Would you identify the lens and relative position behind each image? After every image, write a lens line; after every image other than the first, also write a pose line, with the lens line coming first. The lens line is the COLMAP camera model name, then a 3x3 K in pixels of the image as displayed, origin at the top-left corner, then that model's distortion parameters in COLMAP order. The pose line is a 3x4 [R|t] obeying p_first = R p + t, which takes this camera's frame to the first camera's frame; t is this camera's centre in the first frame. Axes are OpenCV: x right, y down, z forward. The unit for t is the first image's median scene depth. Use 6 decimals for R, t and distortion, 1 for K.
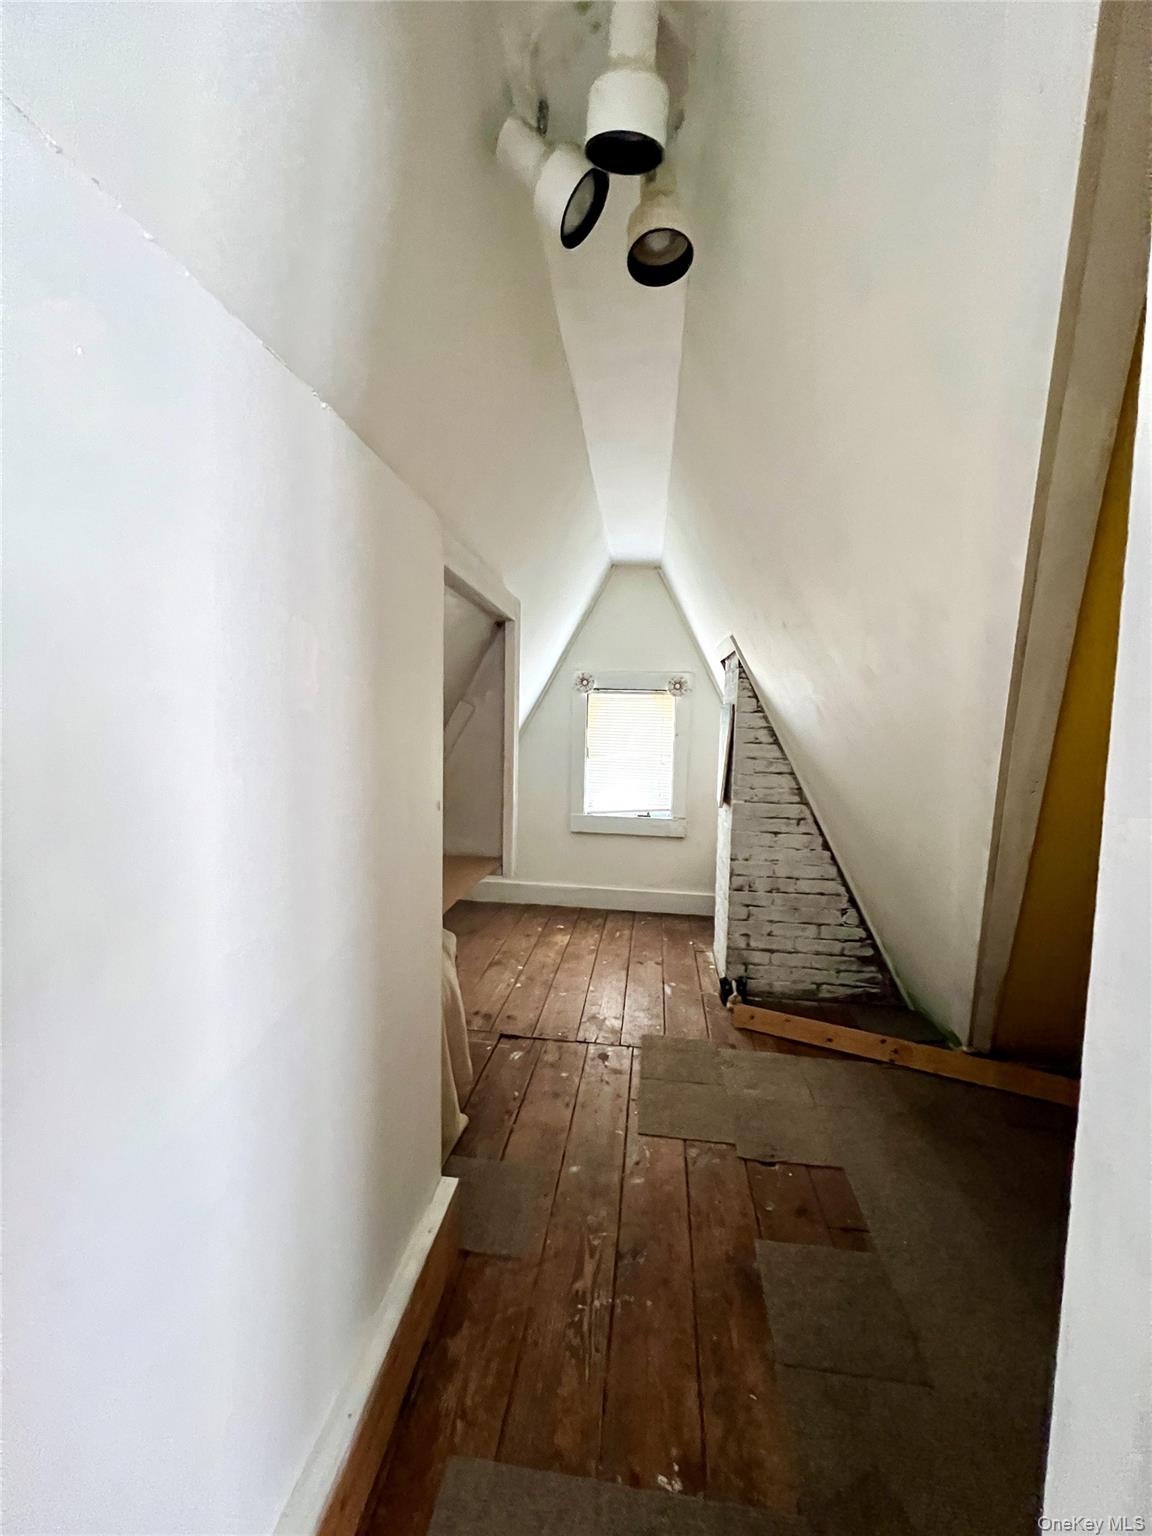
lens RADIAL K [[609.7, 0, 577.8], [0, 609.7, 771.5], [0, 0, 1]] dist [-0.001203, 0.000011]
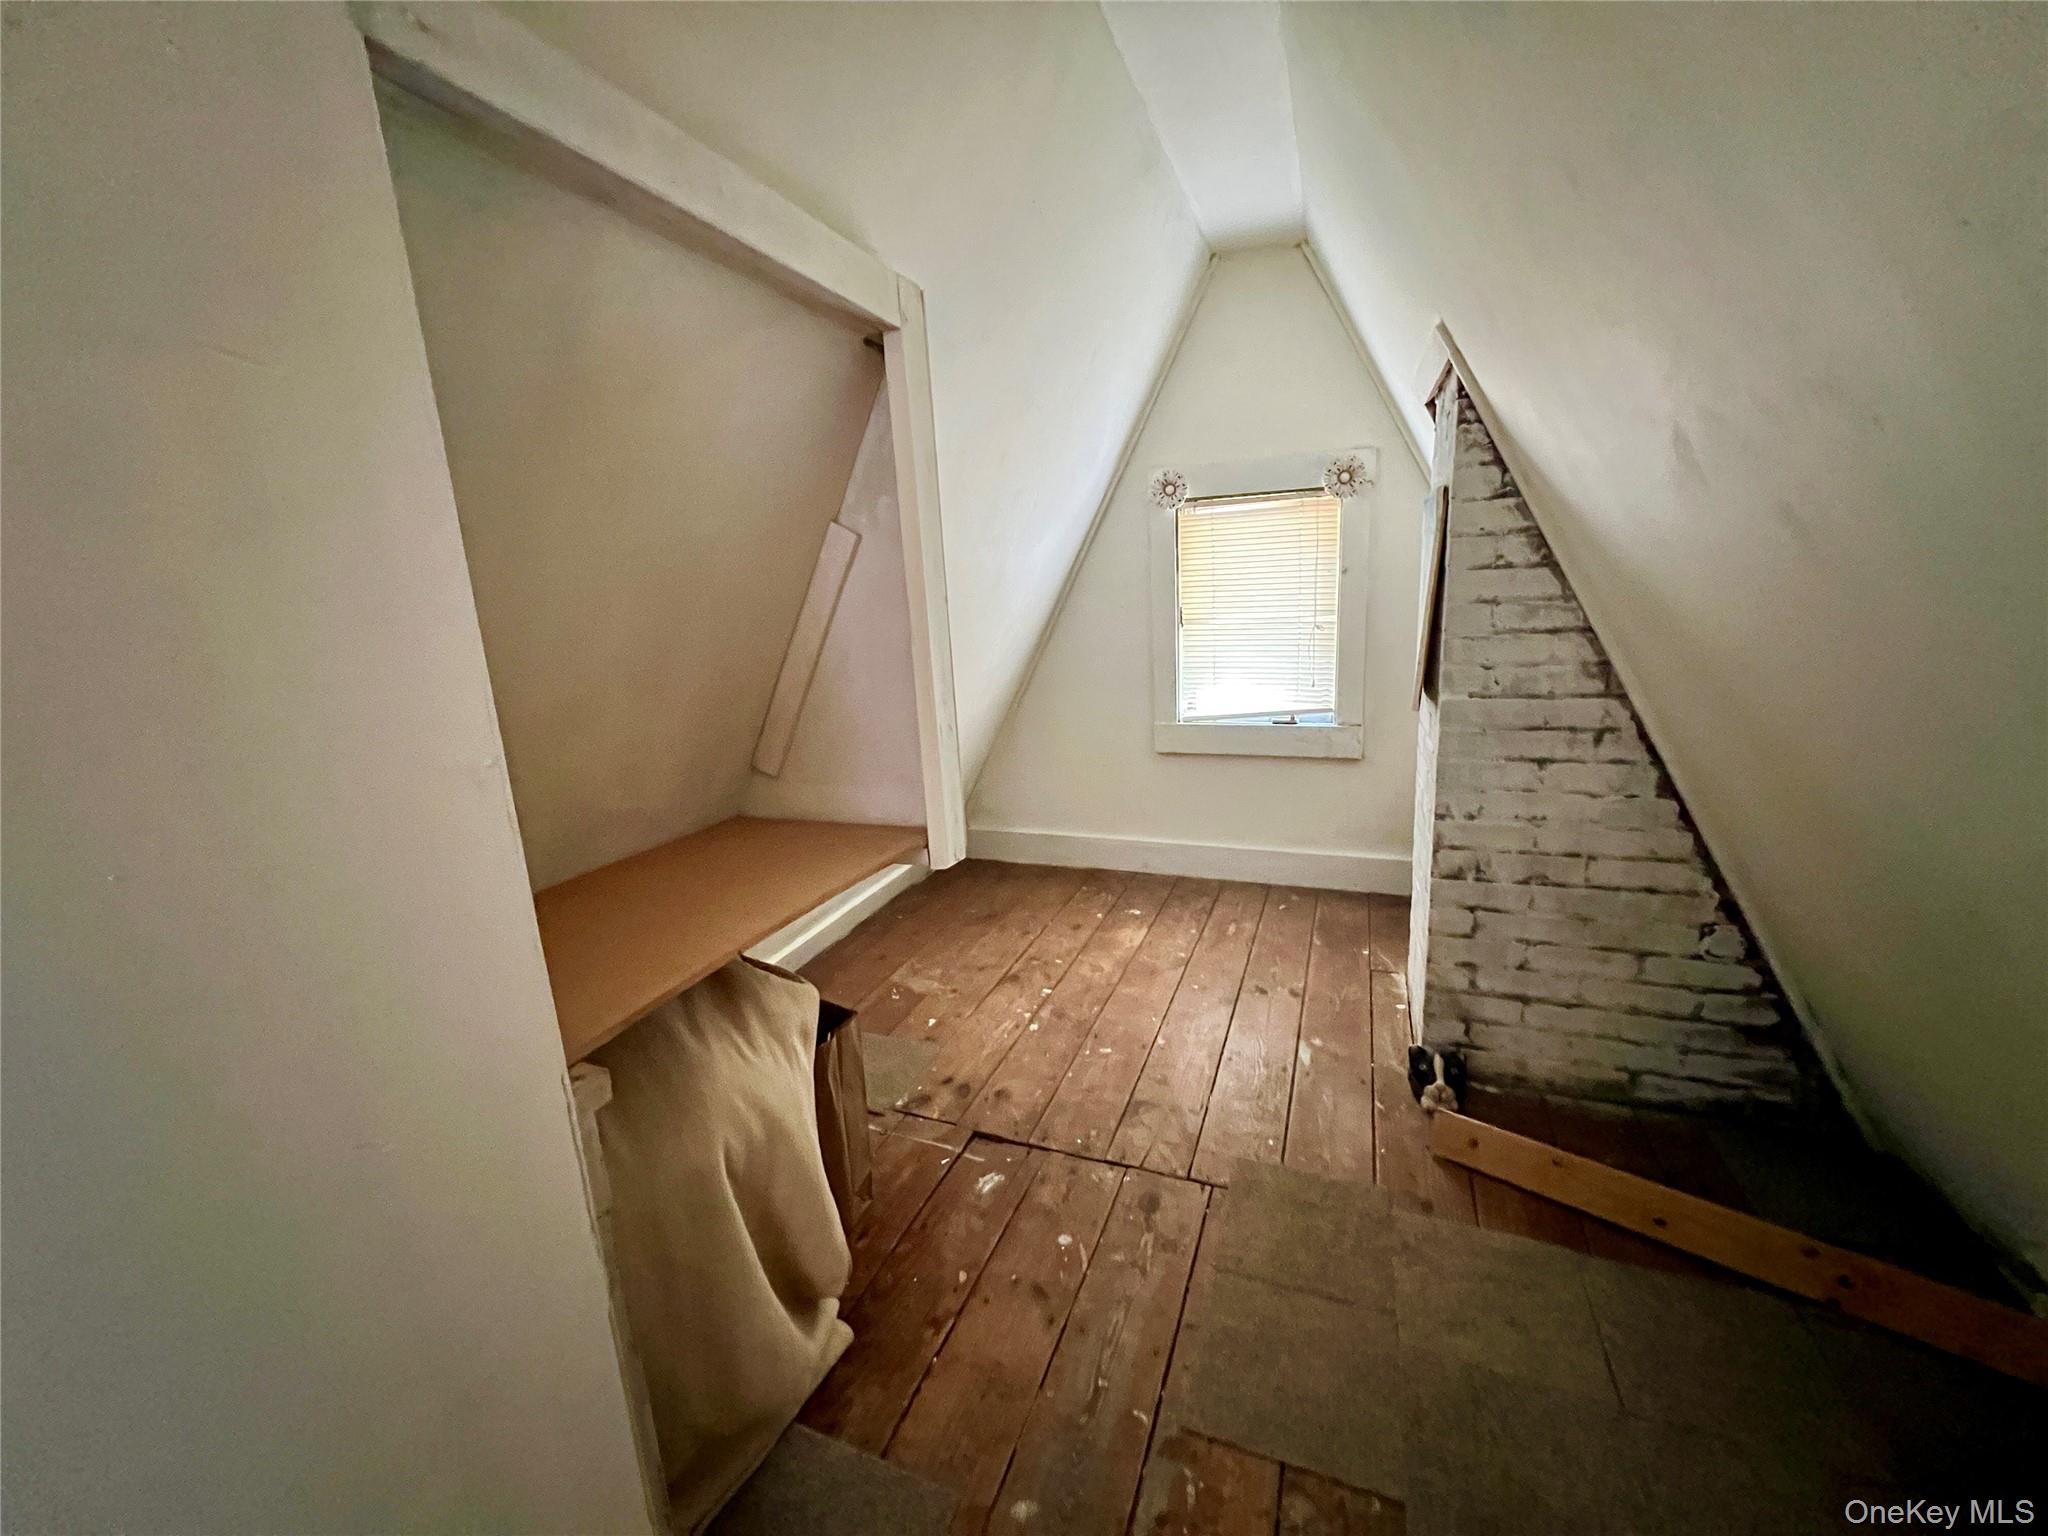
lens RADIAL K [[812.9, 0, 1021.4], [0, 812.9, 764.9], [0, 0, 1]] dist [-0.001203, 0.000011]
pose [[0.963664, -0.017153, -0.266565, 0.106741], [0.053303, 0.990214, 0.128980, 0.002347], [0.261744, -0.138502, 0.955148, 0.302132]]
